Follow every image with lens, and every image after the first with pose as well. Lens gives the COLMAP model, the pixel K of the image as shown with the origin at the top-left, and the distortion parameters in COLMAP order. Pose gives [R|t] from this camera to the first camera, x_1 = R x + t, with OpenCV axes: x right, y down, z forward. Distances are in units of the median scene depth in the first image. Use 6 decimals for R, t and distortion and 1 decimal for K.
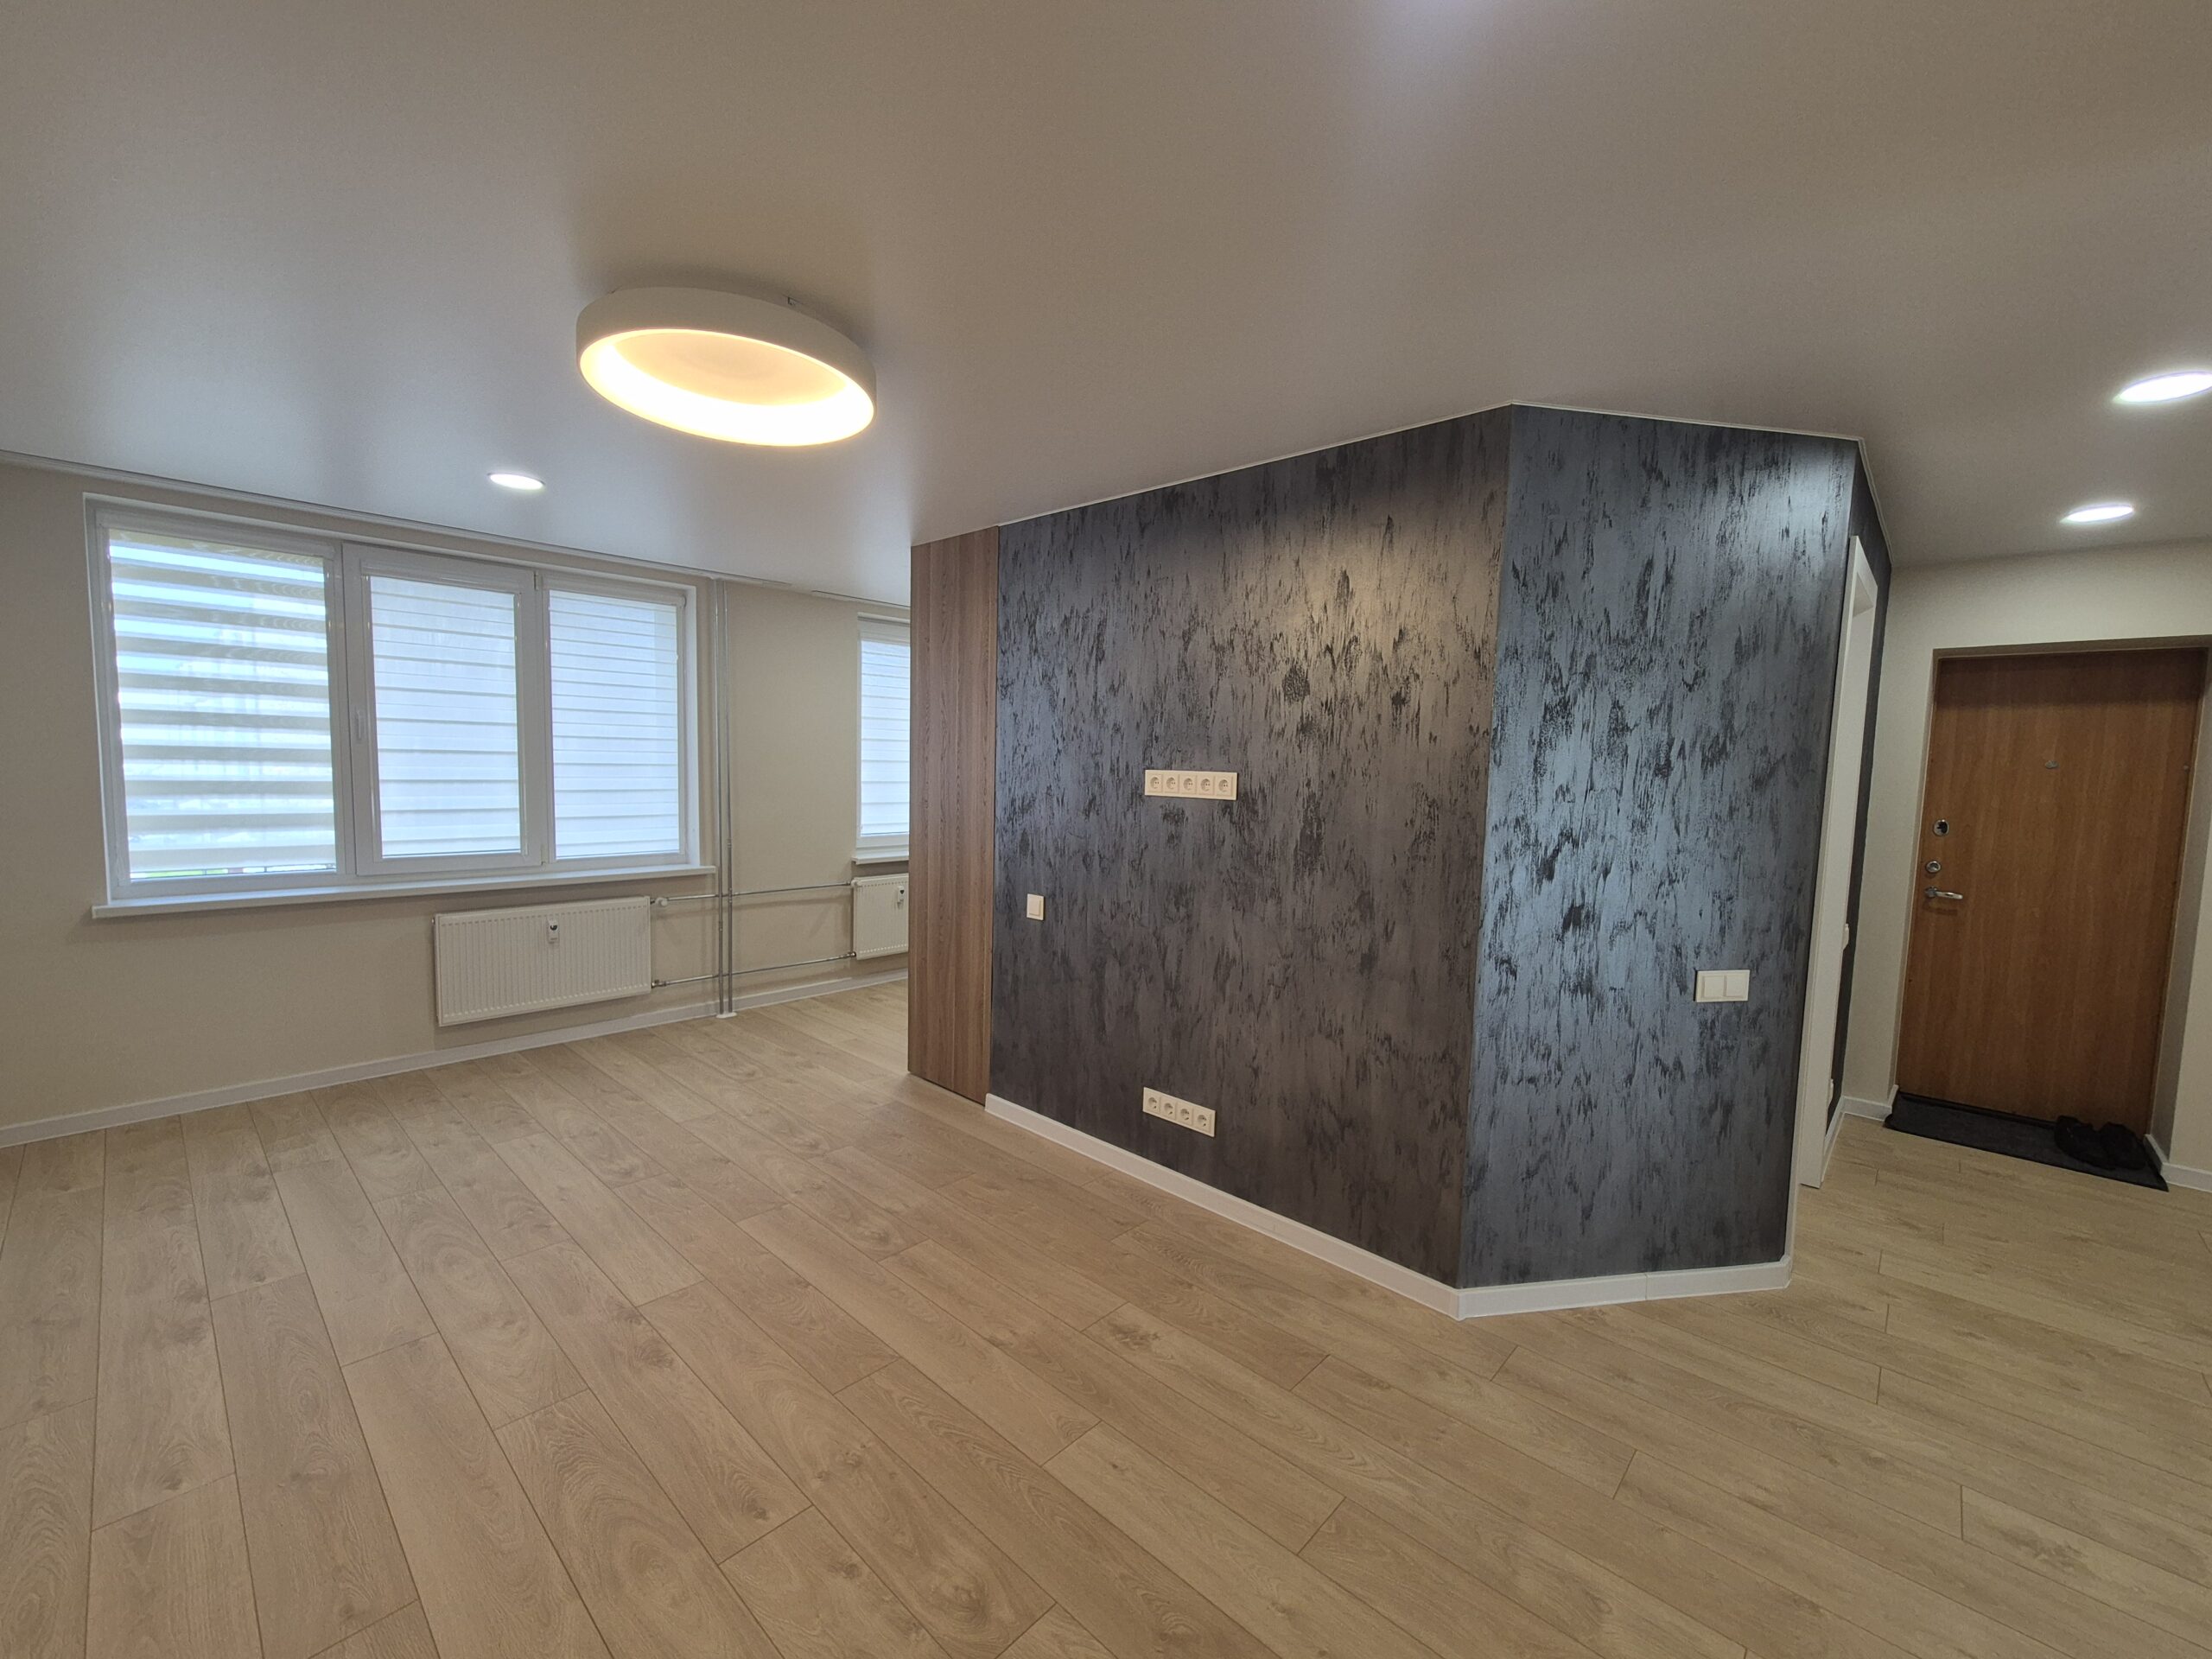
lens RADIAL K [[908.5, 0, 1102.3], [0, 908.5, 839.6], [0, 0, 1]] dist [-0.004291, 0.002942]
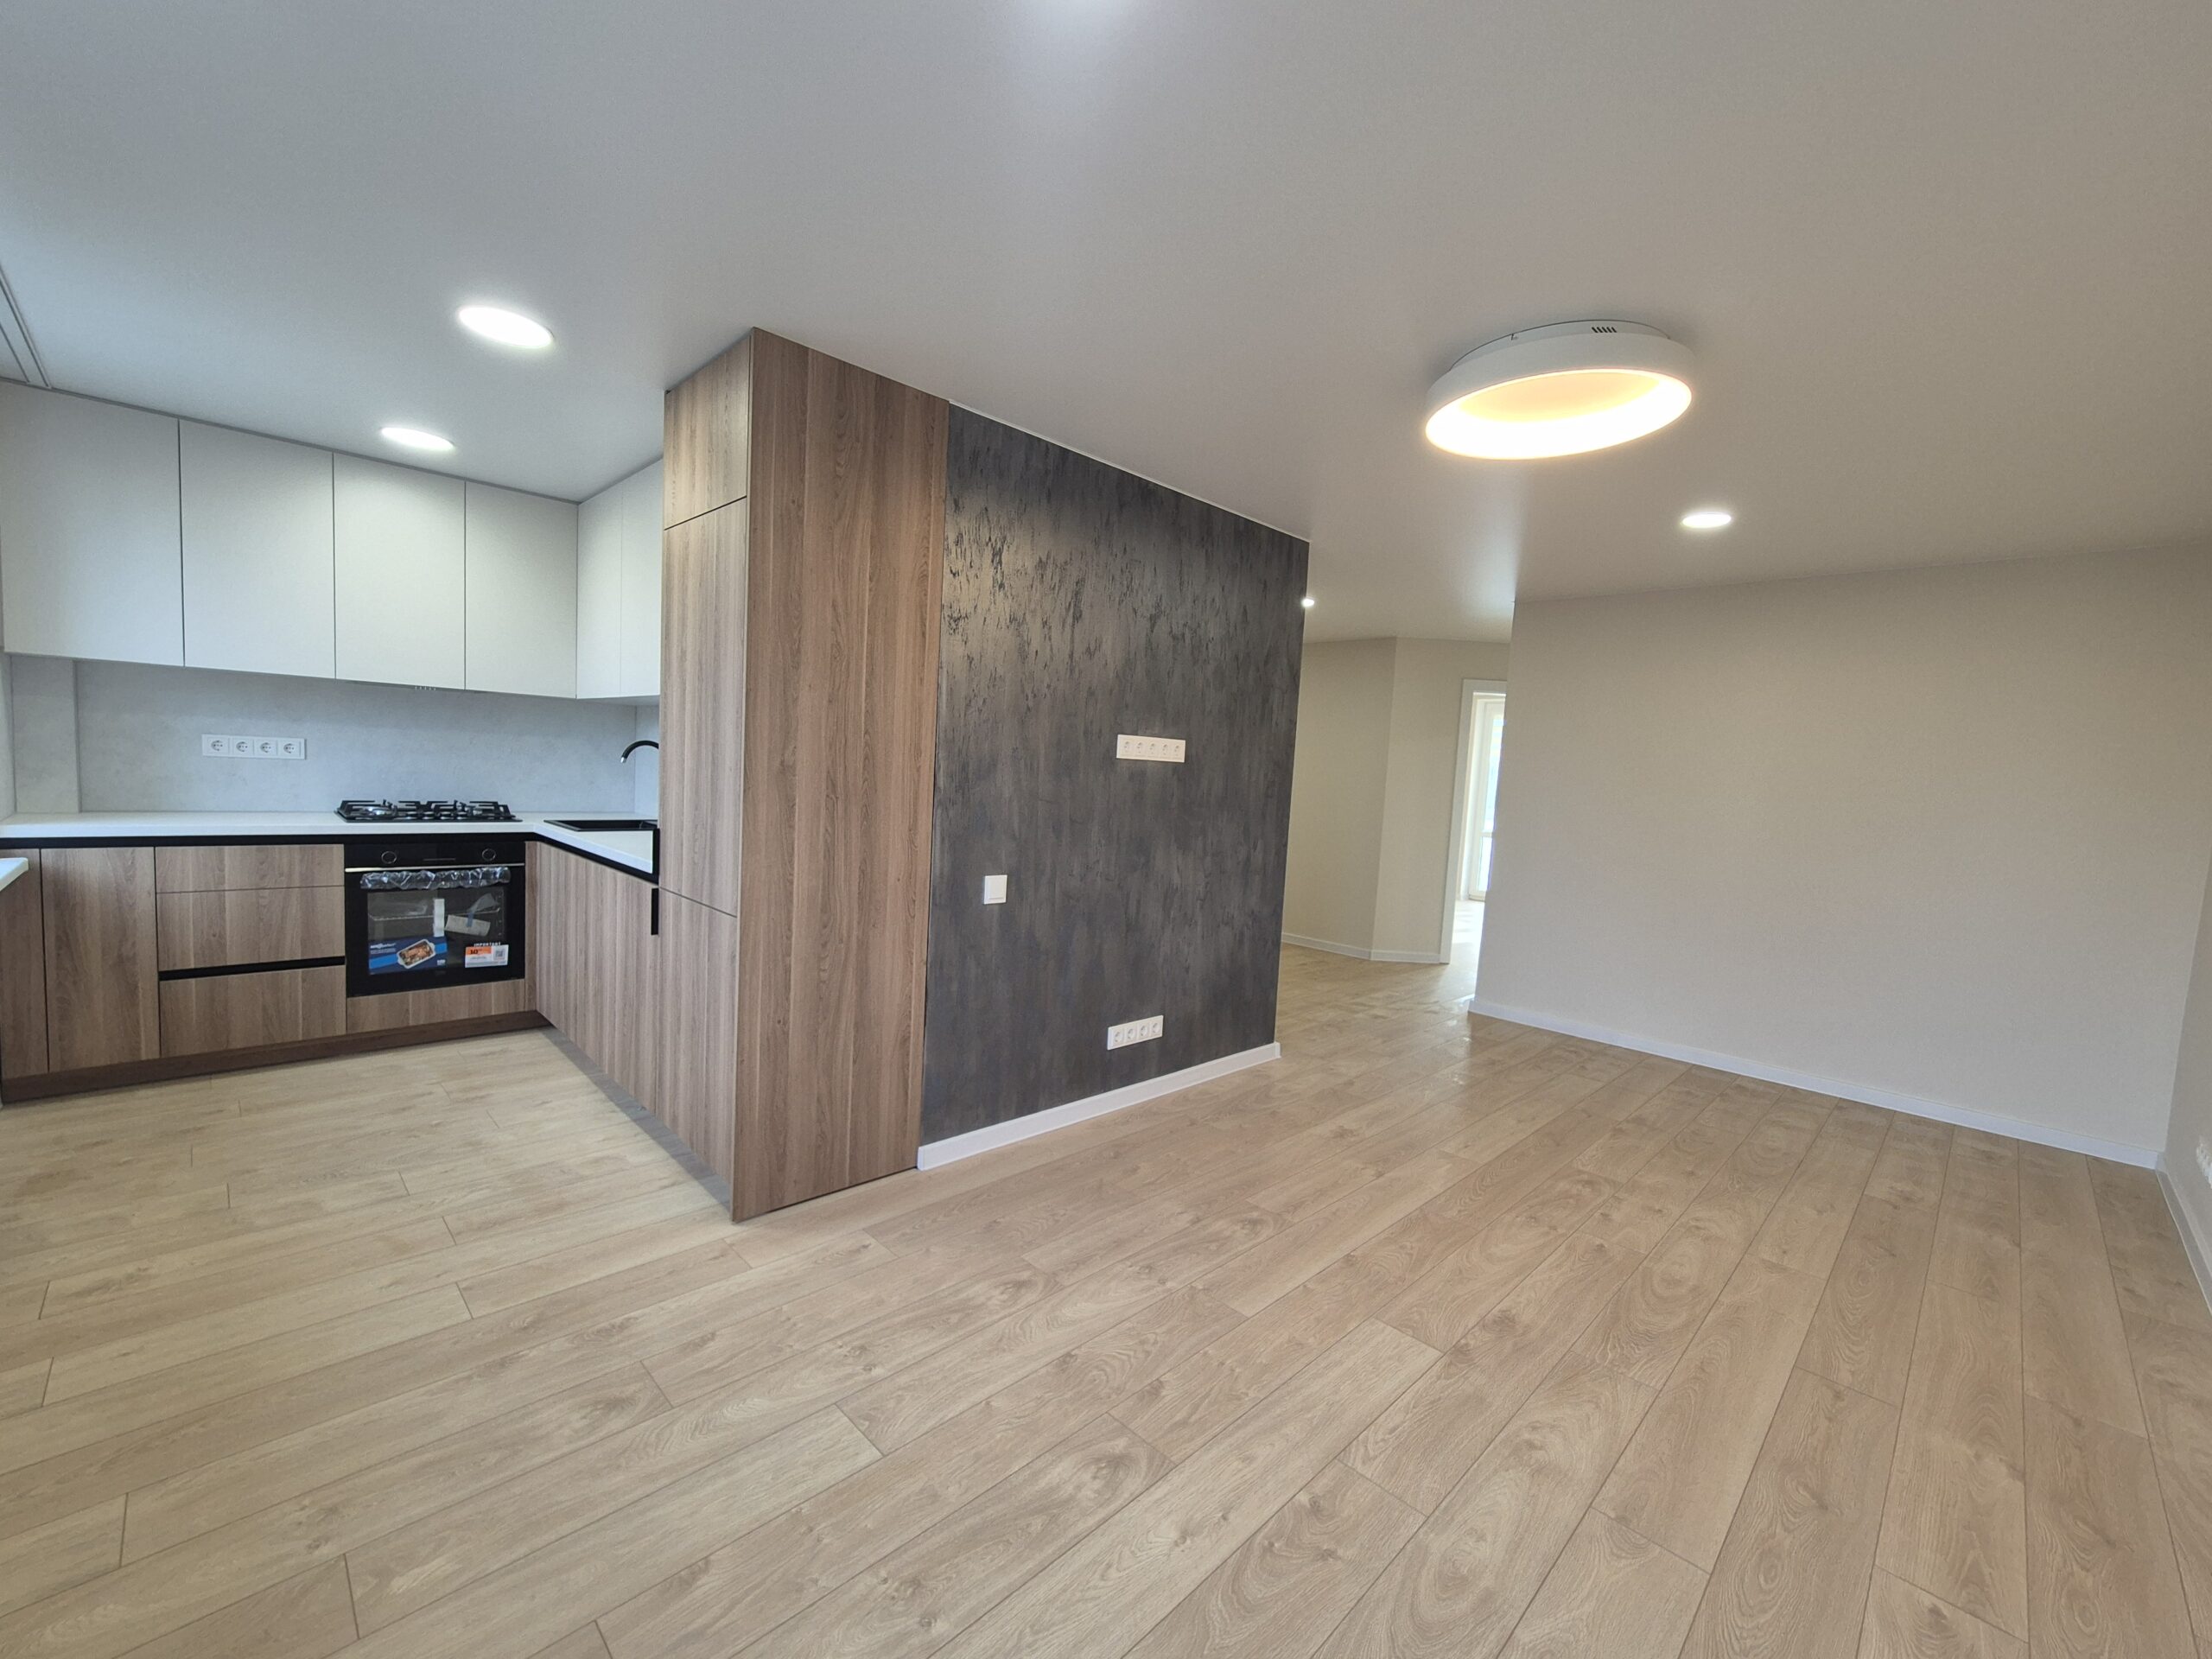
lens RADIAL K [[908.5, 0, 1098.1], [0, 908.5, 840.2], [0, 0, 1]] dist [-0.004291, 0.002942]
pose [[0.044201, -0.104714, 0.993520, -1.235741], [0.031968, 0.994131, 0.103356, -0.077303], [-0.998511, 0.027193, 0.047289, 1.167918]]
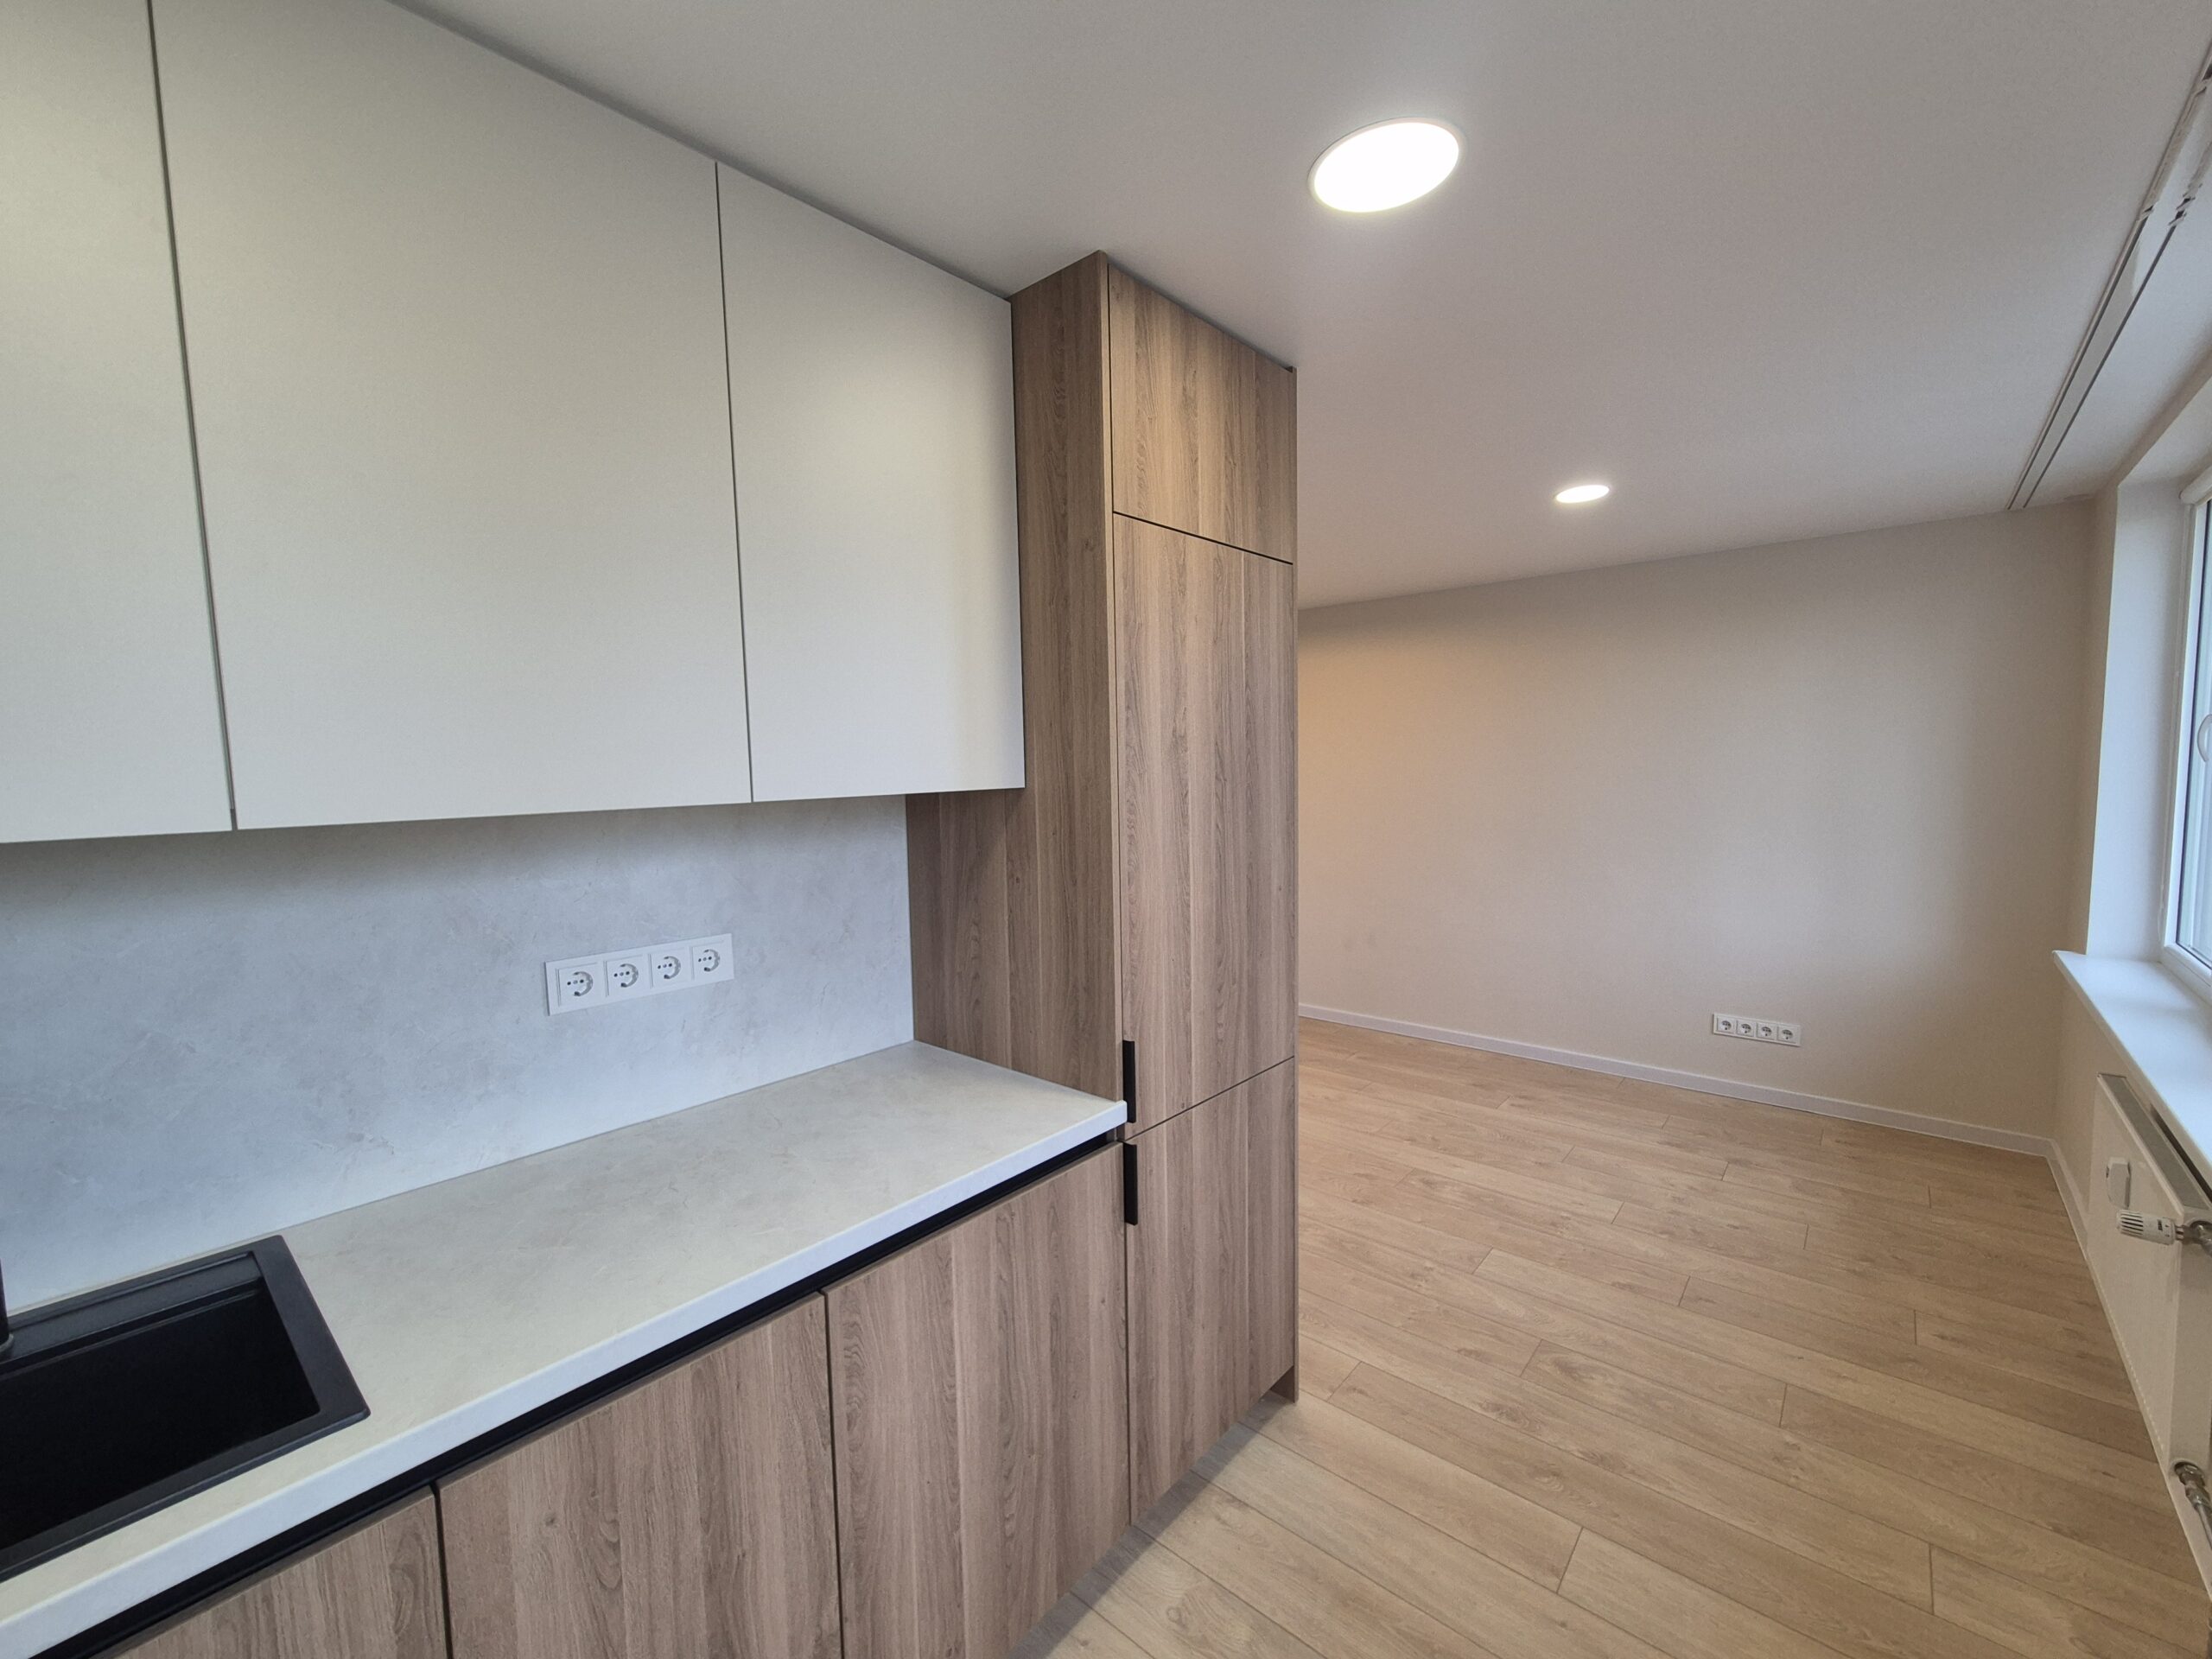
lens RADIAL K [[908.5, 0, 1104.7], [0, 908.5, 839.3], [0, 0, 1]] dist [-0.004291, 0.002942]
pose [[-0.999430, -0.002934, -0.033634, -0.138331], [-0.008719, 0.984855, 0.173163, -0.237626], [0.032617, 0.173358, -0.984319, 2.331755]]
